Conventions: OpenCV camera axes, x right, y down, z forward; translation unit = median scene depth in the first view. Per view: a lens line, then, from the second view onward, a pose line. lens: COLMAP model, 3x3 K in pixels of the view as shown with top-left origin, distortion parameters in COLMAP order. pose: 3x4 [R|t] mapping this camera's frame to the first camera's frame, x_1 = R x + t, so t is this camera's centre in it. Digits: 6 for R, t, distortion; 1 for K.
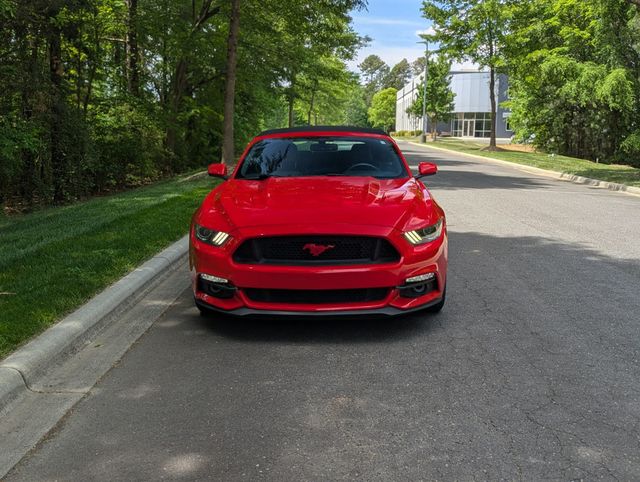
lens RADIAL K [[676.8, 0, 335.5], [0, 676.8, 225.6], [0, 0, 1]] dist [0.043798, -0.014345]
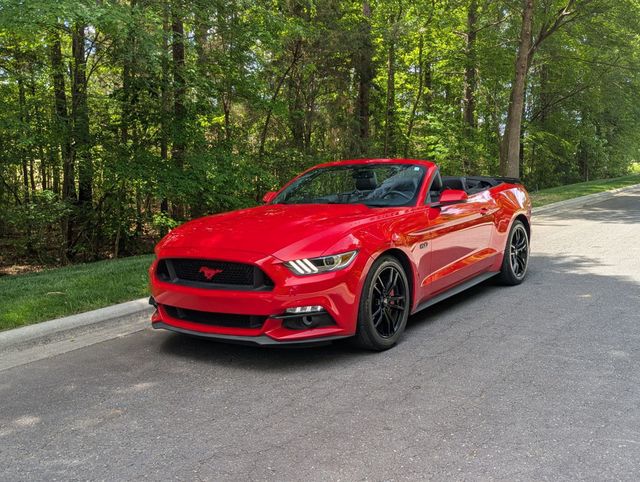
lens RADIAL K [[680.1, 0, 318.4], [0, 680.1, 237.6], [0, 0, 1]] dist [0.049660, -0.010028]
pose [[0.832201, 0.032820, -0.553501, 0.598653], [-0.045230, 0.998938, -0.008772, -0.015774], [0.552626, 0.032335, 0.832802, 0.185745]]
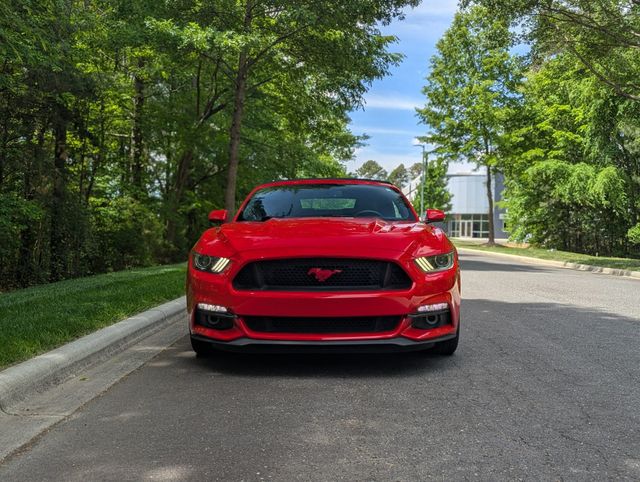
lens RADIAL K [[676.8, 0, 335.5], [0, 676.8, 225.6], [0, 0, 1]] dist [0.043798, -0.014345]
pose [[0.999995, 0.002500, 0.002008, -0.010243], [-0.002170, 0.988627, -0.150376, 0.094488], [-0.002361, 0.150371, 0.988627, 0.052208]]
